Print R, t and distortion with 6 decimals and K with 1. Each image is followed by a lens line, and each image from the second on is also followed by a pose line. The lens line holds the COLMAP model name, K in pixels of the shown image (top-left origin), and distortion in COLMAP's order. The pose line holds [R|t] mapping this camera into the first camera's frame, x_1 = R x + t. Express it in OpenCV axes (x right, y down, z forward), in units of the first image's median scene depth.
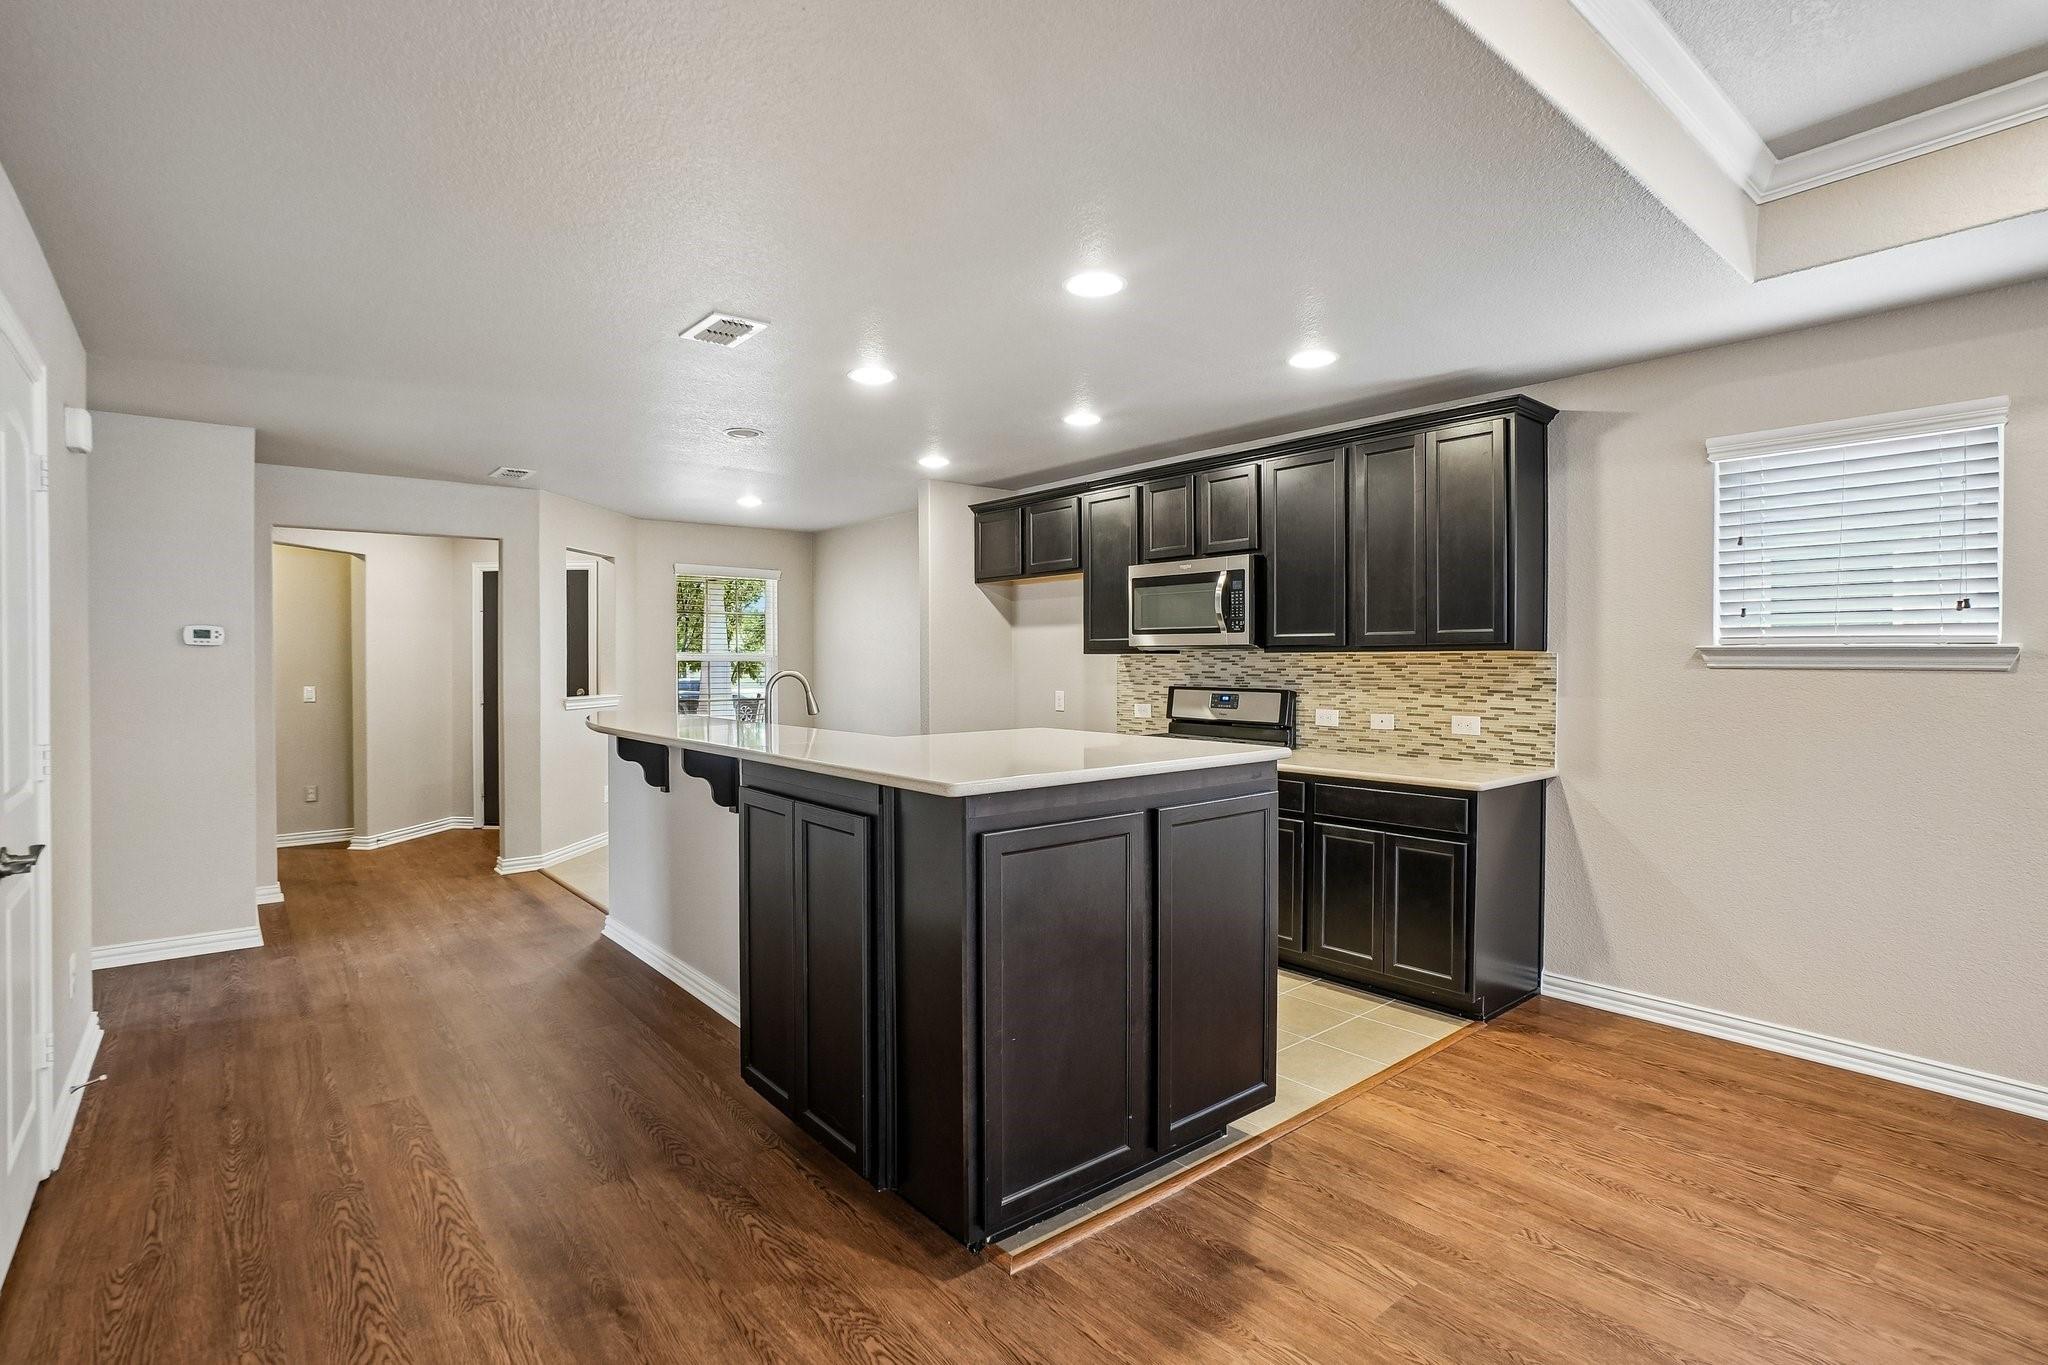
lens RADIAL K [[980.7, 0, 1024.7], [0, 980.7, 671.3], [0, 0, 1]] dist [-0.043180, 0.015771]
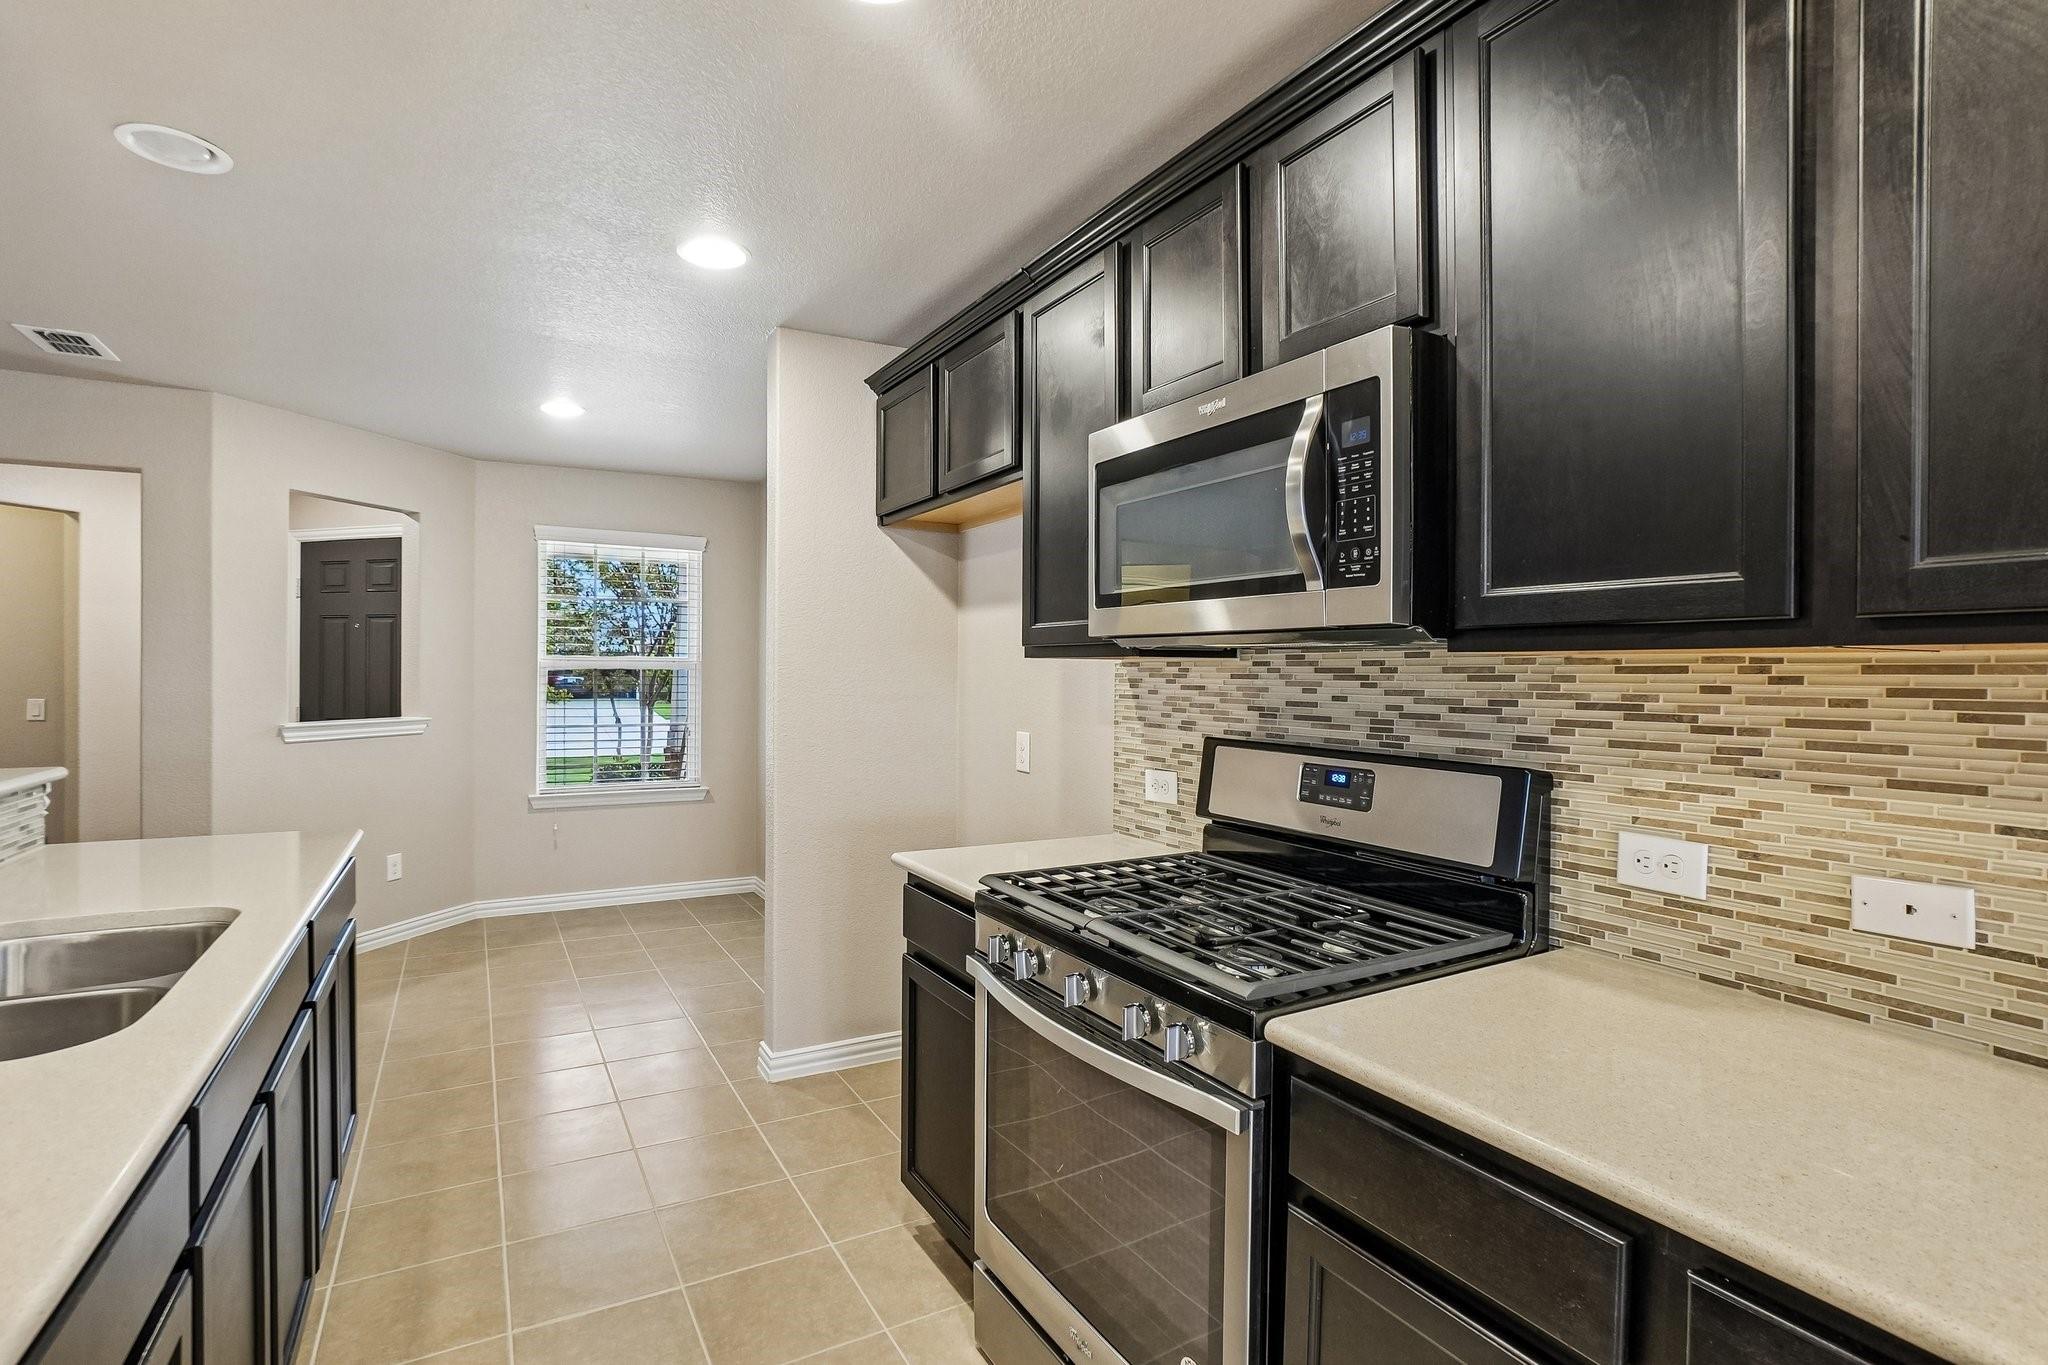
lens RADIAL K [[980.7, 0, 1013.0], [0, 980.7, 675.0], [0, 0, 1]] dist [-0.043180, 0.015771]
pose [[0.981795, 0.008485, -0.189754, 0.168907], [-0.009798, 0.999934, -0.005982, -0.008468], [0.189691, 0.007732, 0.981813, 0.675304]]
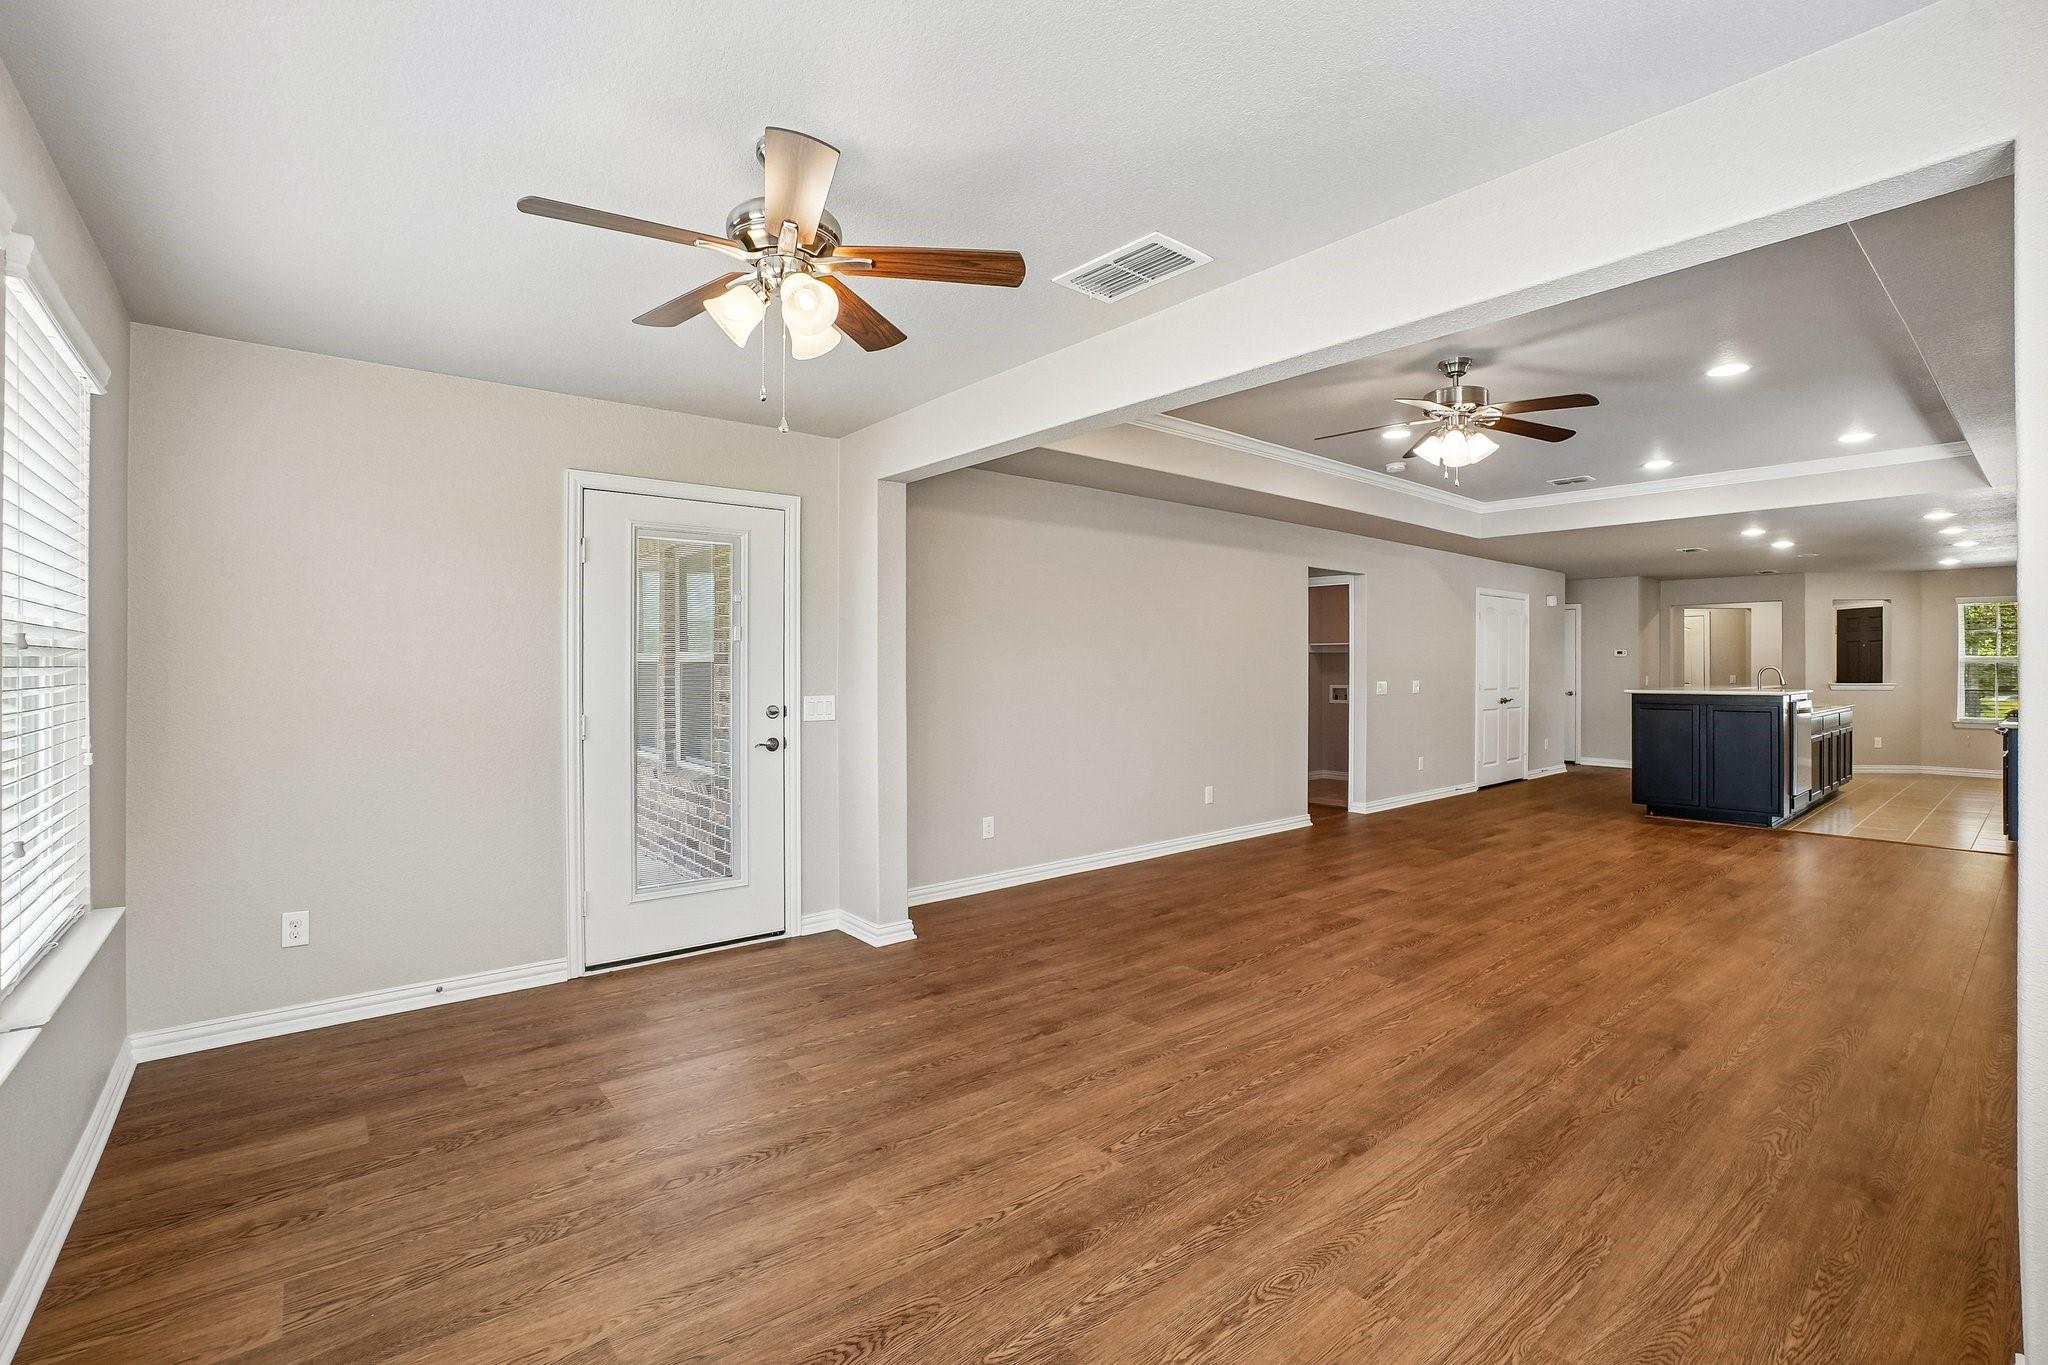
lens RADIAL K [[908.5, 0, 1013.5], [0, 908.5, 666.8], [0, 0, 1]] dist [-0.042316, 0.008833]
pose [[-0.008895, 0.001425, -0.999959, 1.704323], [-0.011473, 0.999933, 0.001527, 0.015725], [0.999895, 0.011486, -0.008878, -0.737197]]
